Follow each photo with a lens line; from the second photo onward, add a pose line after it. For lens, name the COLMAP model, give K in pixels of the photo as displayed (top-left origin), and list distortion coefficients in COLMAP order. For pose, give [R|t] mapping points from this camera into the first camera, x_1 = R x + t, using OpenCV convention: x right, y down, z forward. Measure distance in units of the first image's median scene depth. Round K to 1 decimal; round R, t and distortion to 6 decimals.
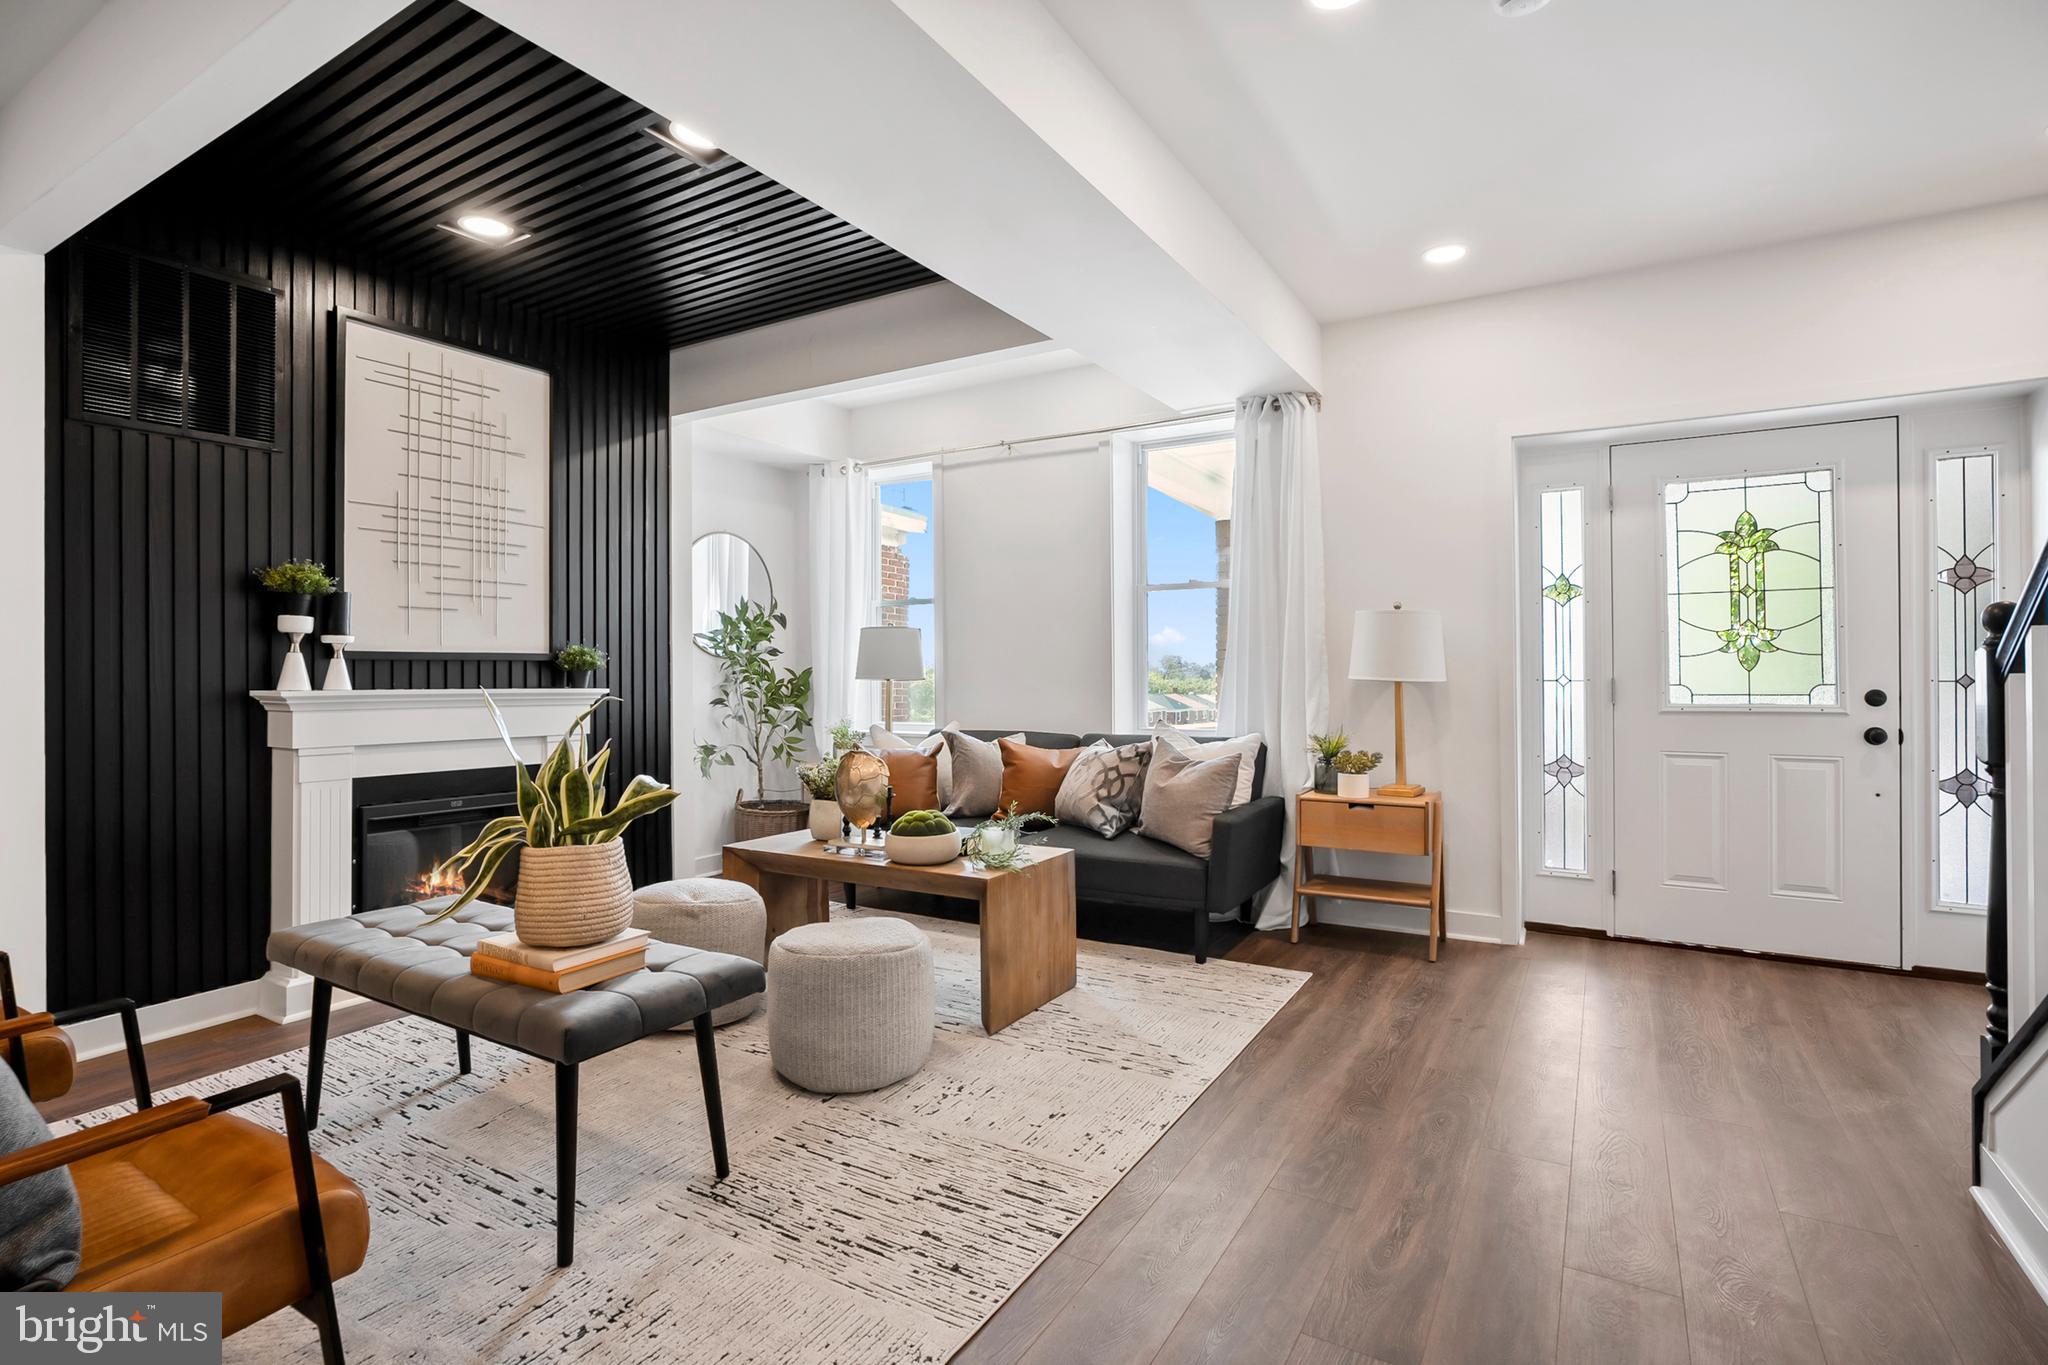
lens RADIAL K [[956.8, 0, 1069.8], [0, 956.8, 665.8], [0, 0, 1]] dist [-0.002837, -0.000462]
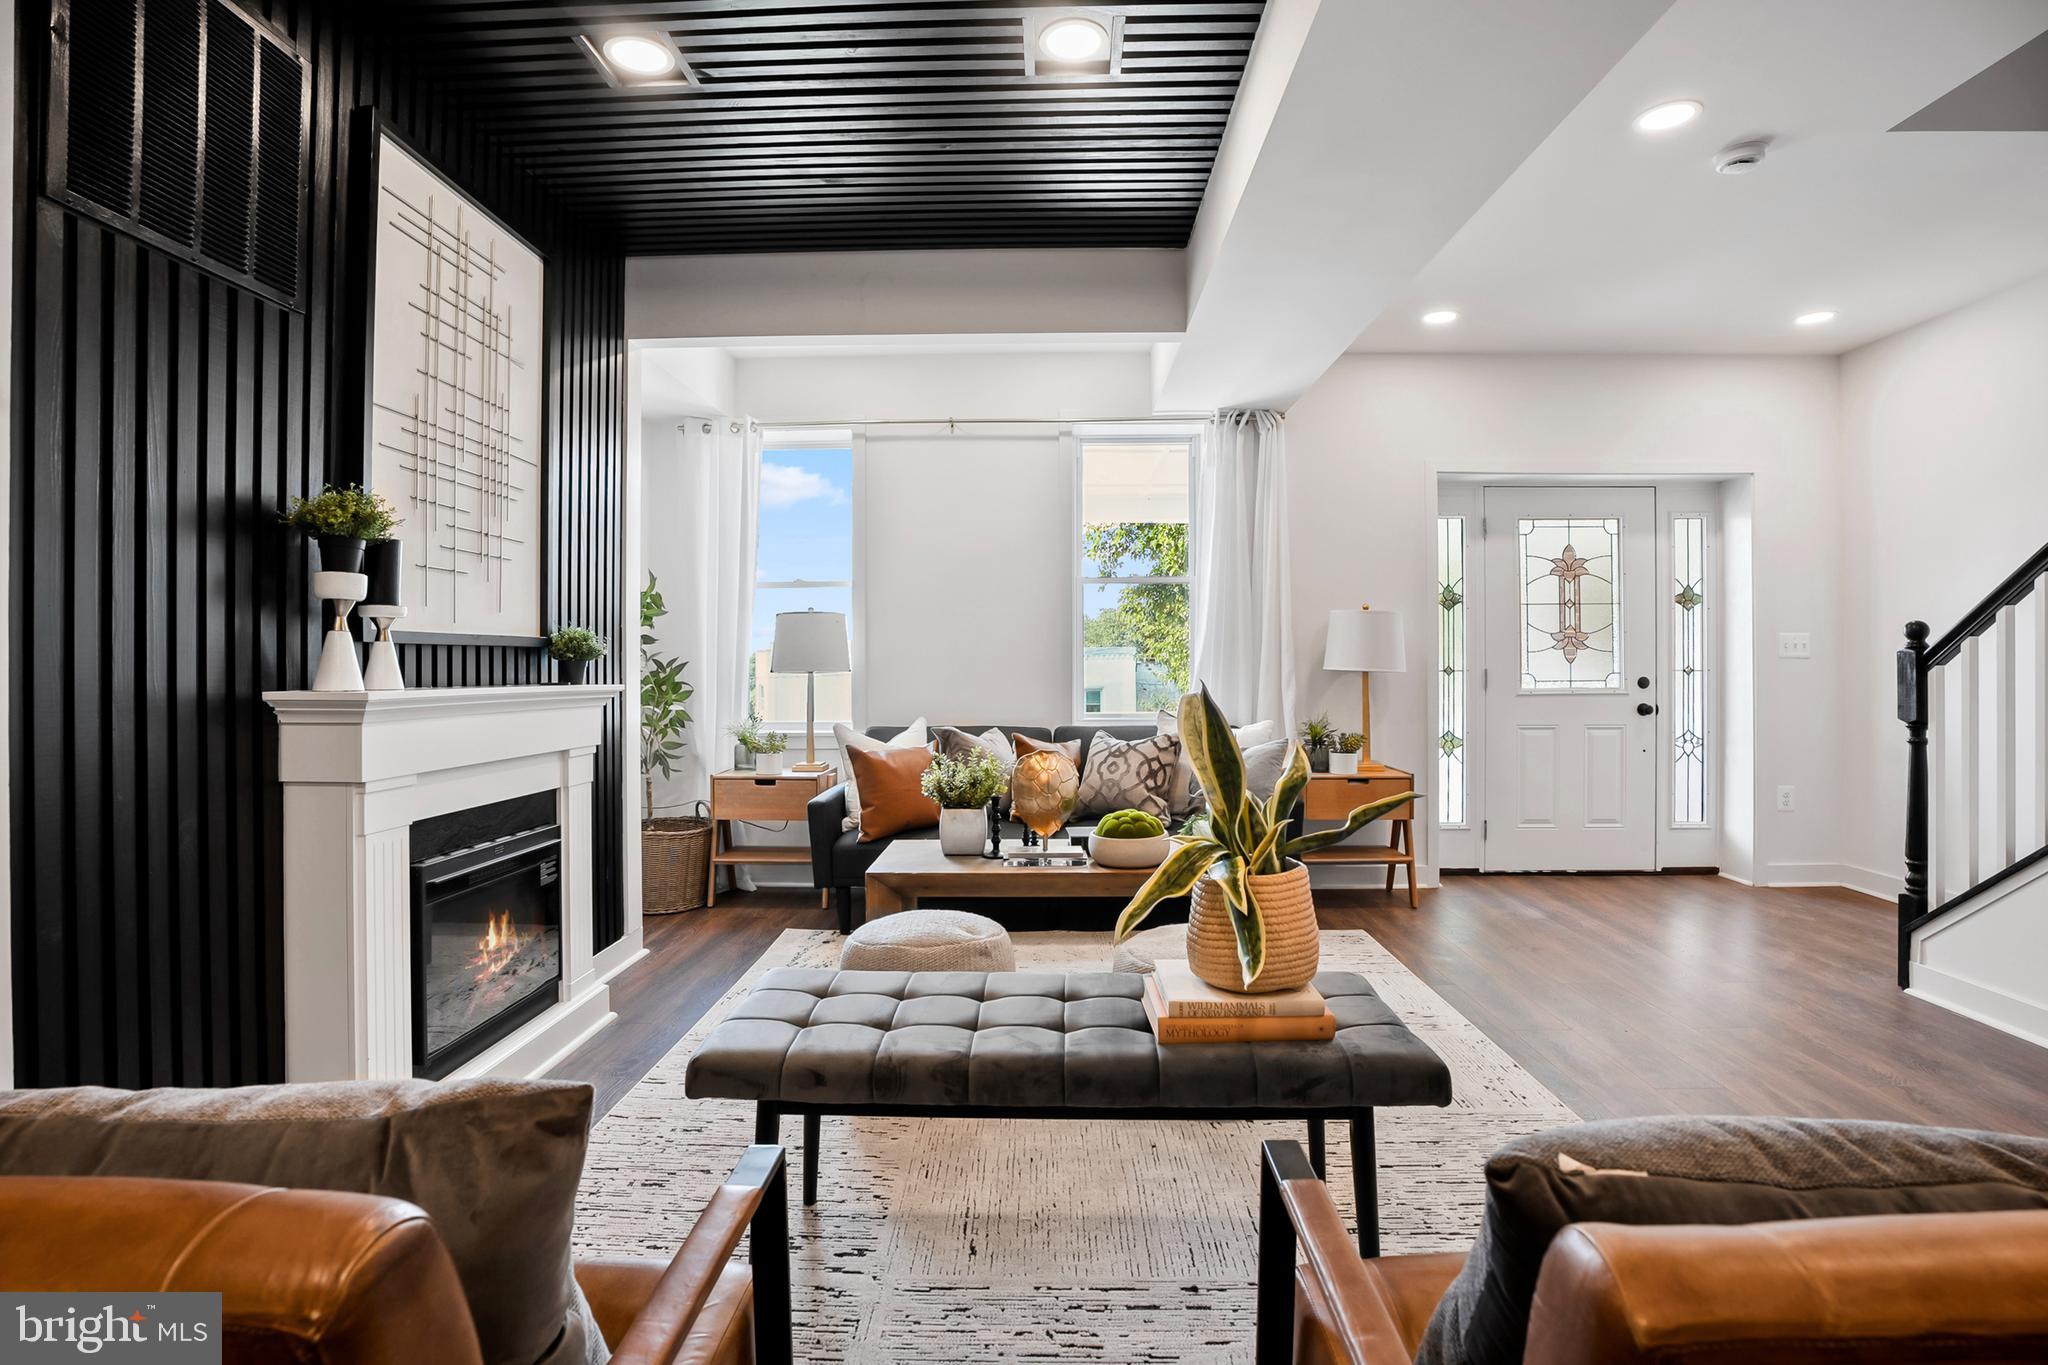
lens RADIAL K [[941.6, 0, 1026.7], [0, 941.6, 662.5], [0, 0, 1]] dist [-0.029205, 0.000193]
pose [[0.883715, 0.001863, 0.468021, -0.589679], [-0.003580, 0.999990, 0.002779, 0.003188], [-0.468011, -0.004131, 0.883713, 0.200264]]
